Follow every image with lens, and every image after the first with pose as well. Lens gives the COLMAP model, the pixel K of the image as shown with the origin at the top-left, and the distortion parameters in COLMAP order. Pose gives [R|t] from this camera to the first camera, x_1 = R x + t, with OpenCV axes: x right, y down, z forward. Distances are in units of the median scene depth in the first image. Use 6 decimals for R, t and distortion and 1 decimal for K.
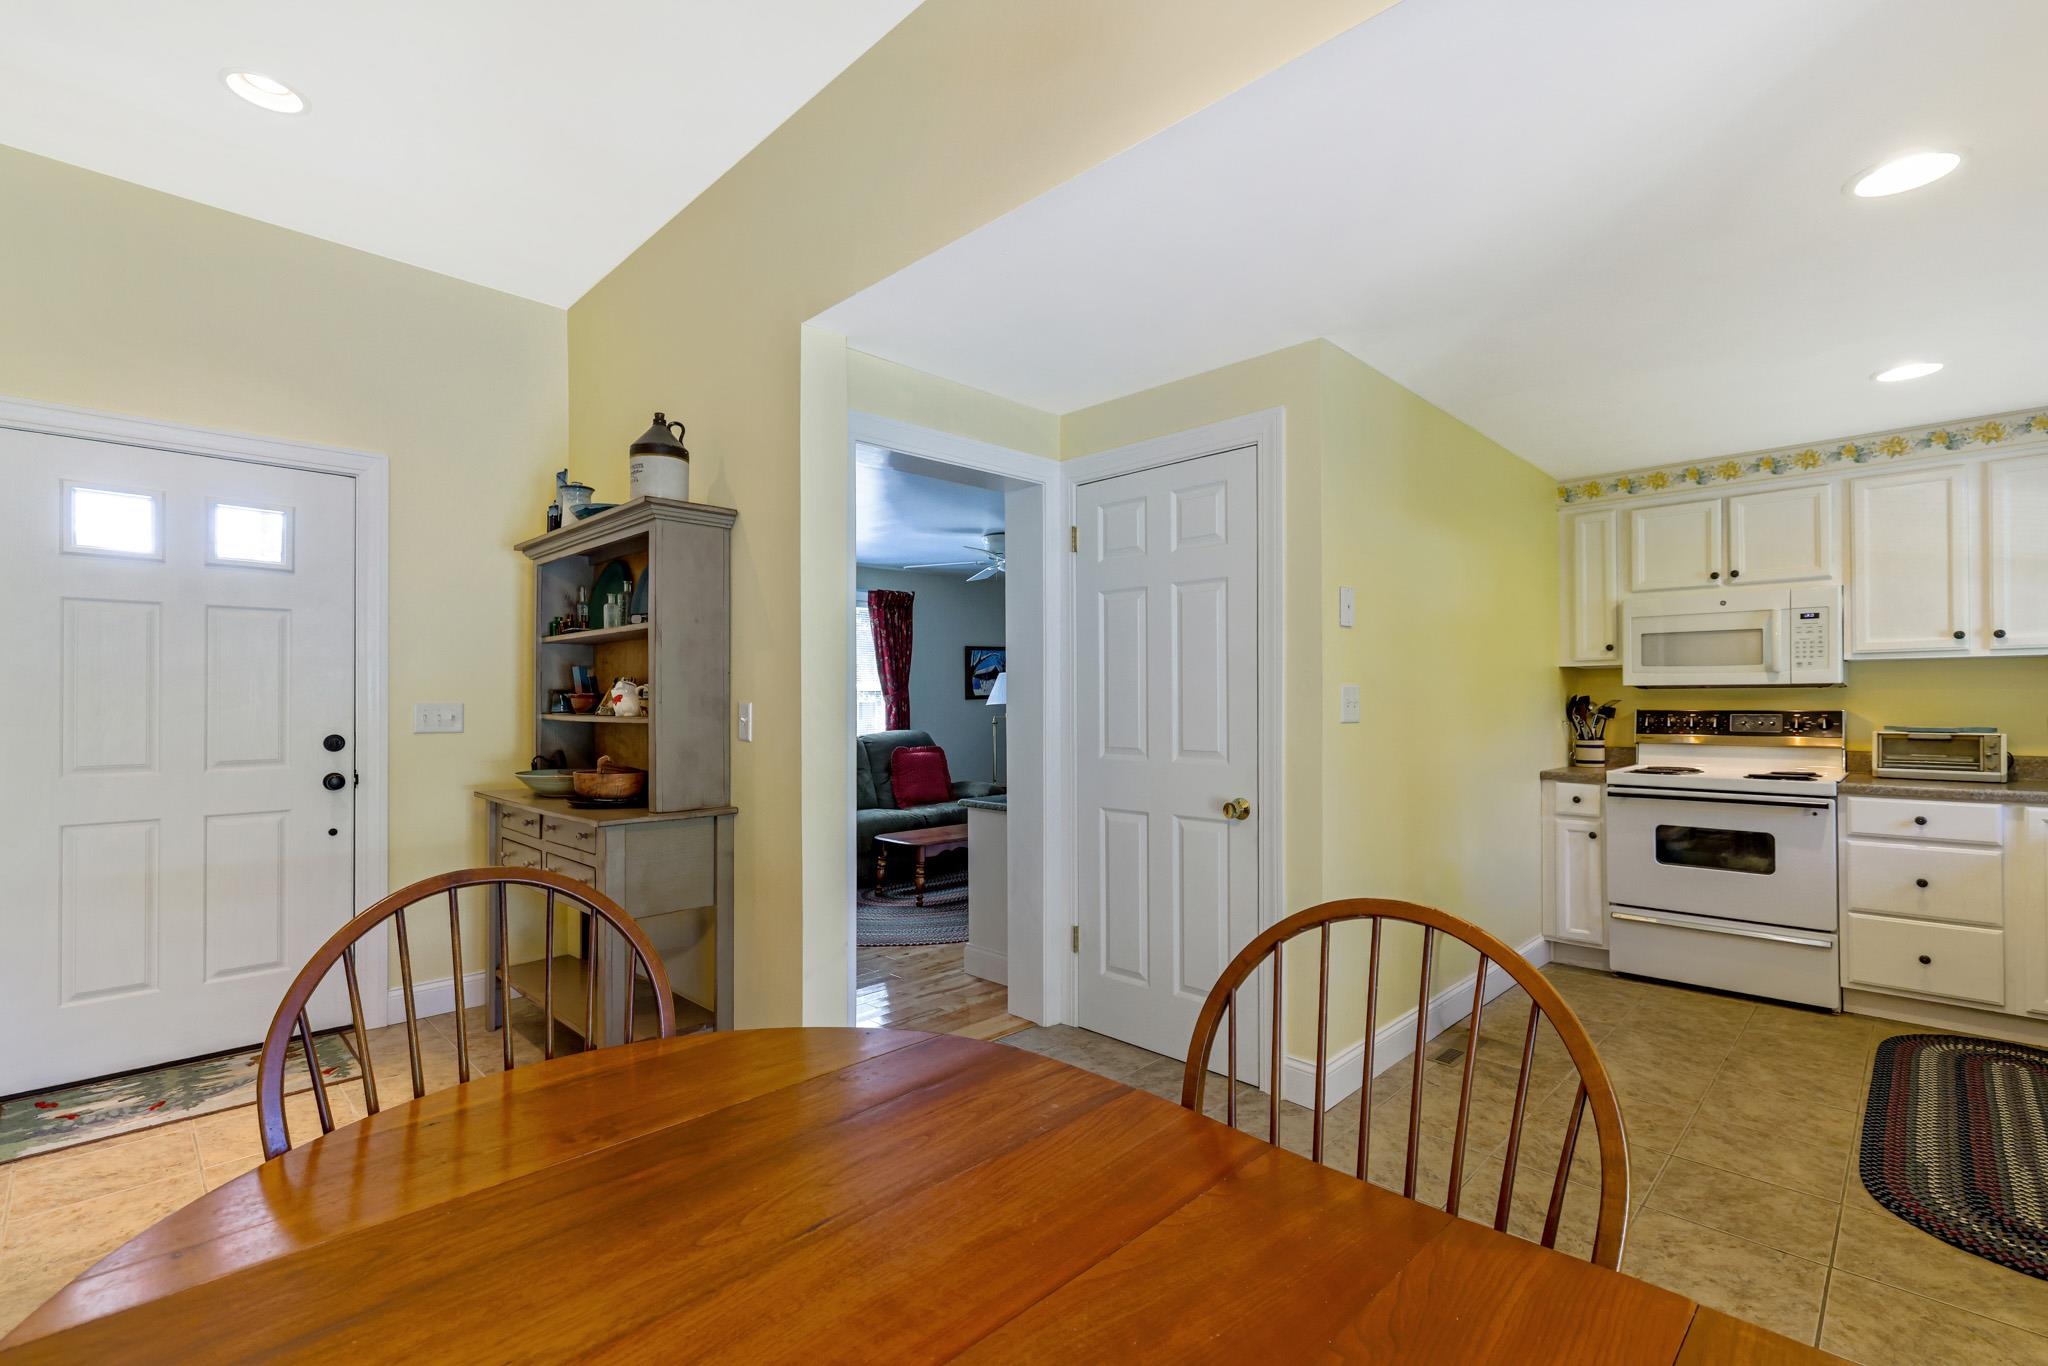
lens RADIAL K [[844.6, 0, 1063.4], [0, 844.6, 694.9], [0, 0, 1]] dist [0.002748, -0.000018]
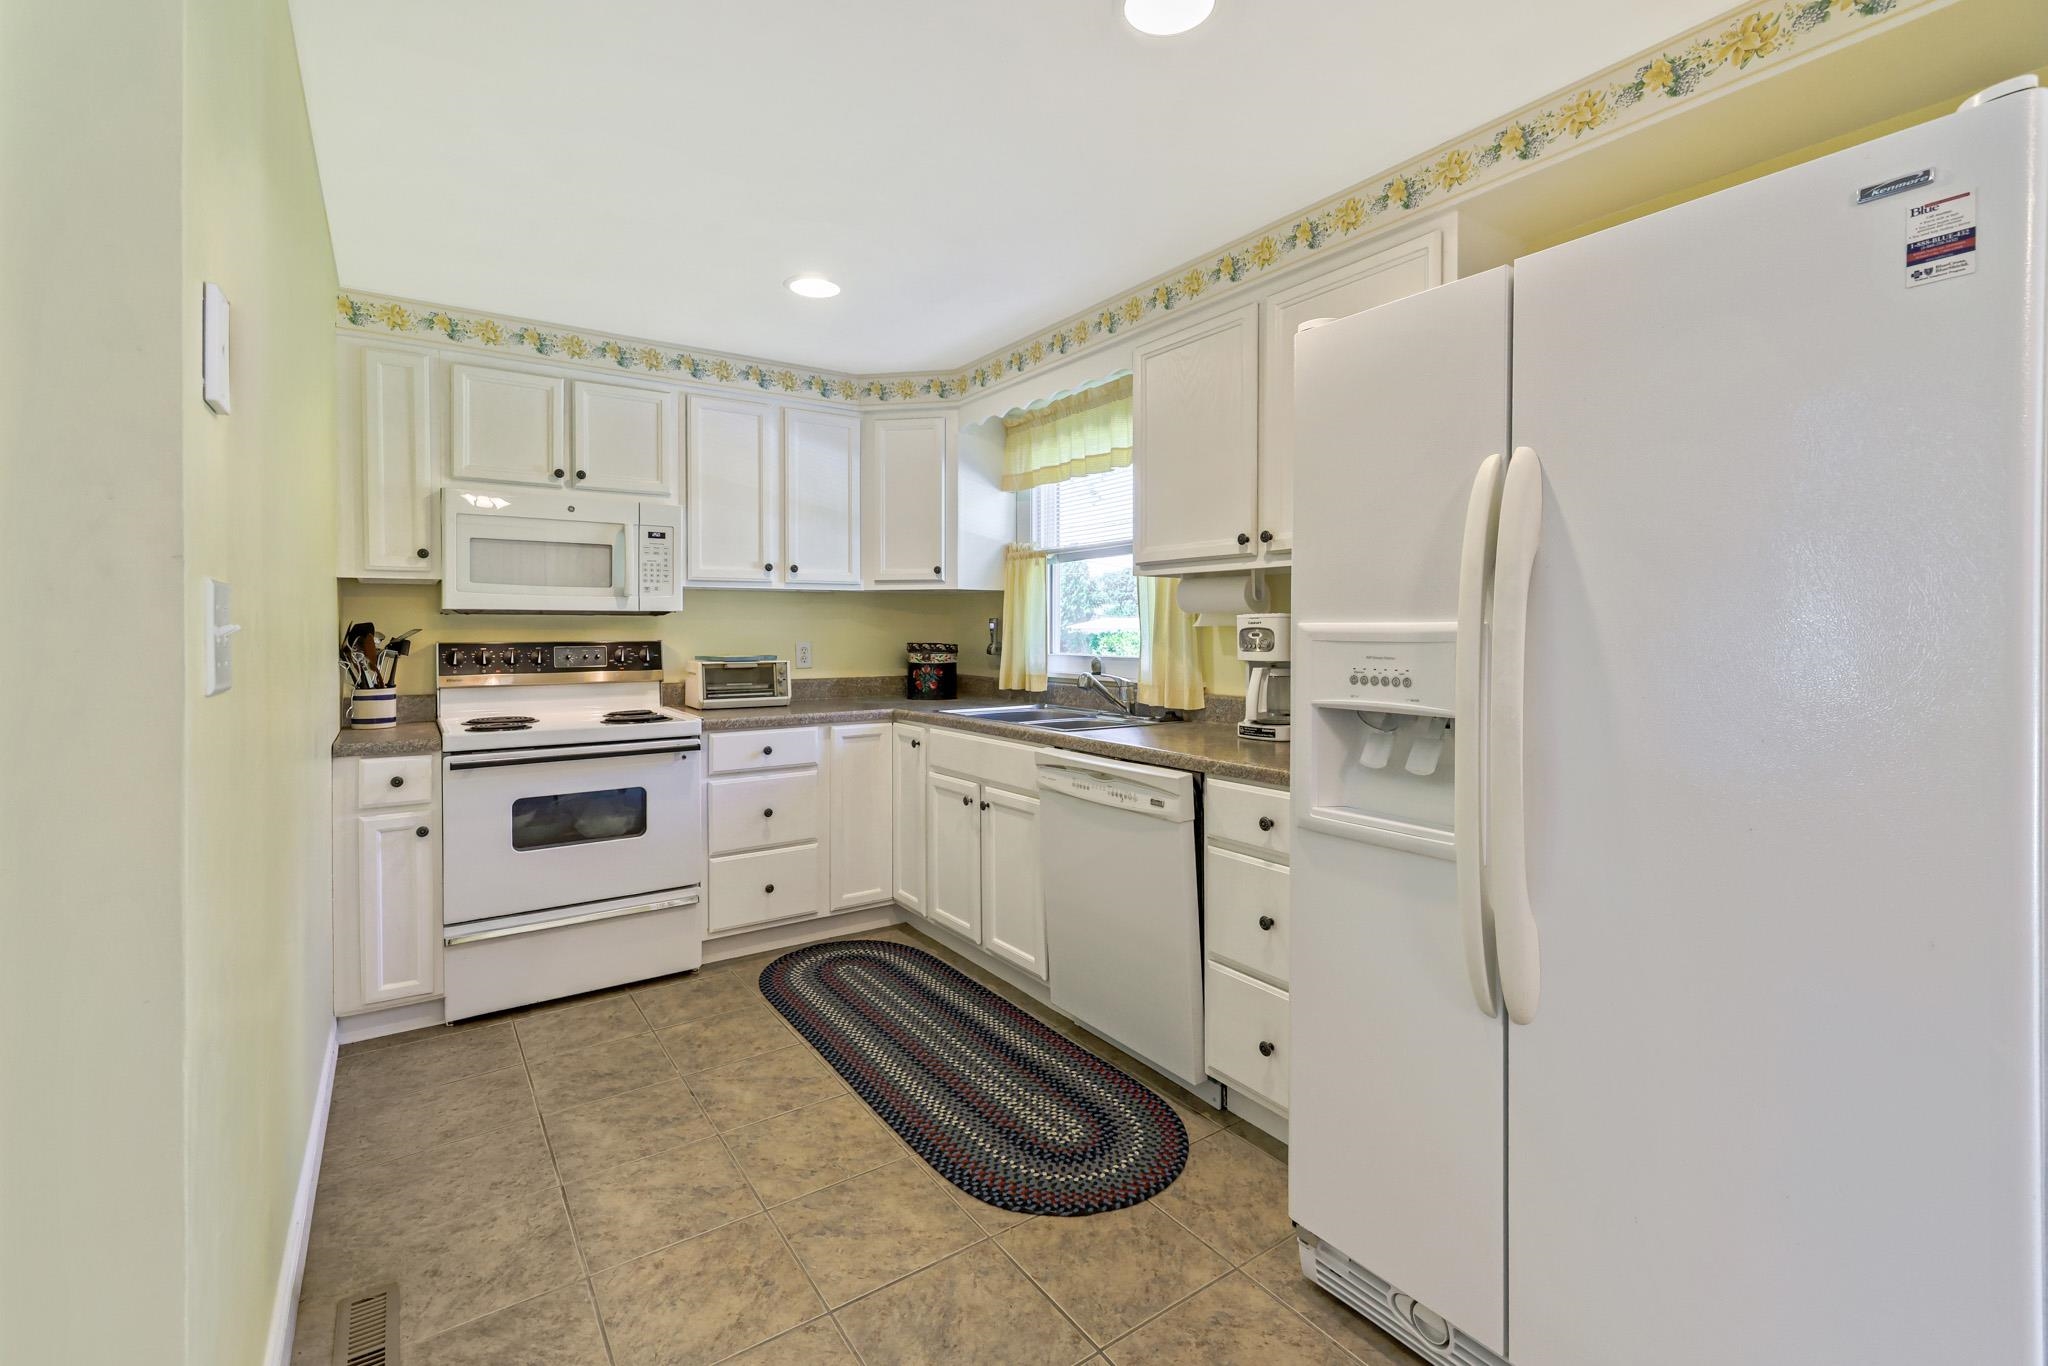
lens RADIAL K [[905.8, 0, 1035.4], [0, 905.8, 632.7], [0, 0, 1]] dist [0.000189, 0.000086]
pose [[0.216281, -0.000916, 0.976331, 0.039116], [-0.005898, 0.999980, 0.002245, 0.005639], [-0.976313, -0.006244, 0.216271, 0.445141]]
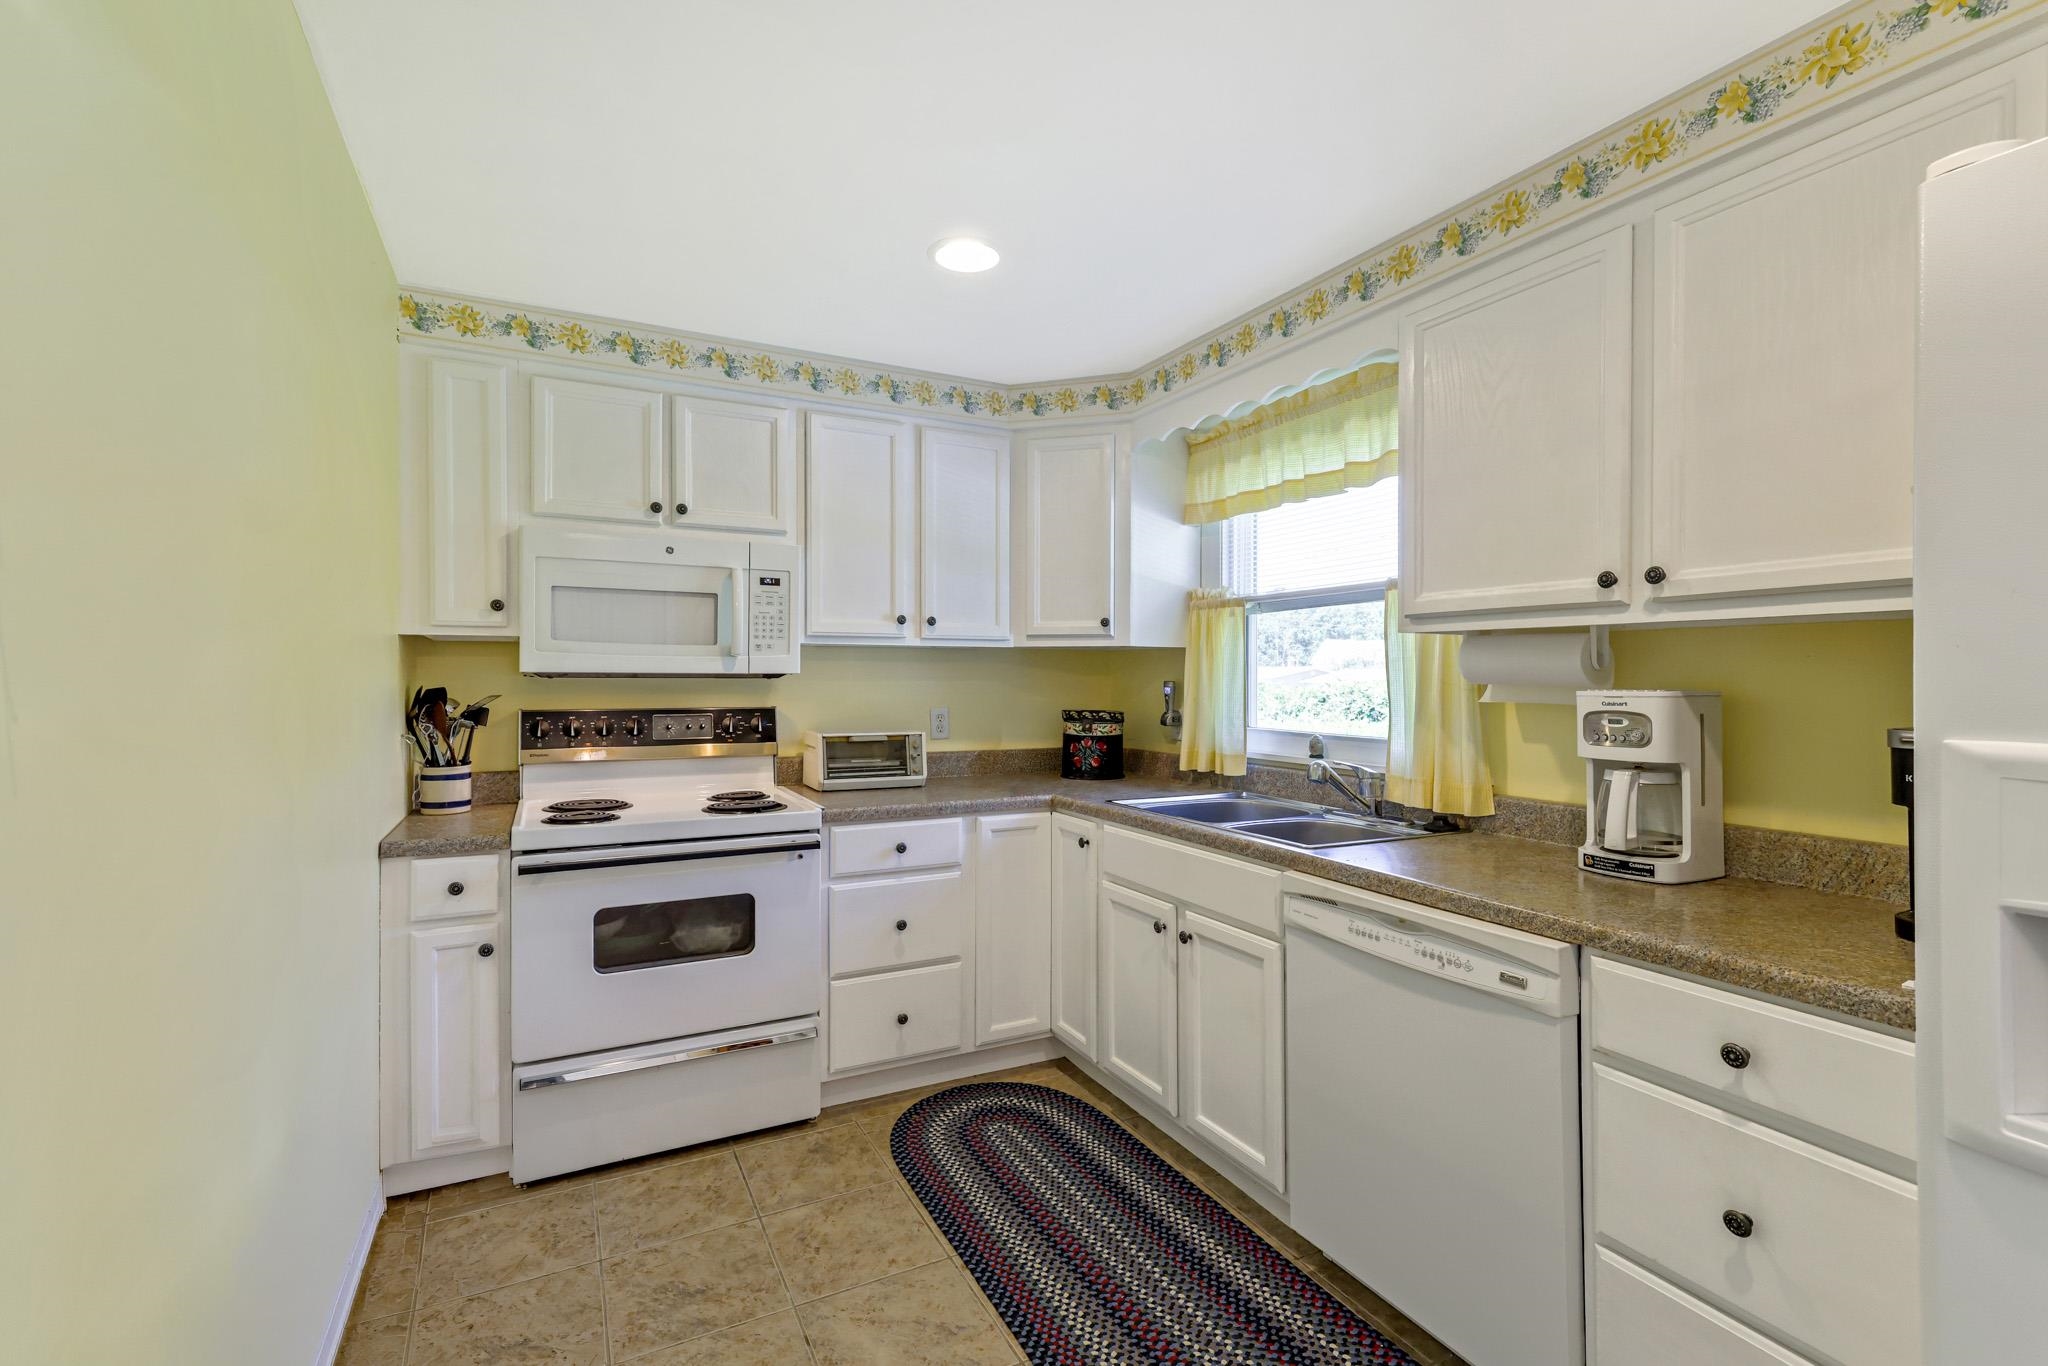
lens RADIAL K [[940.4, 0, 1061.8], [0, 940.4, 682.1], [0, 0, 1]] dist [0.000129, -0.000046]
pose [[0.316780, 0.000297, 0.948499, 0.207037], [-0.009663, 0.999949, 0.002914, -0.011820], [-0.948450, -0.010088, 0.316766, 0.552414]]
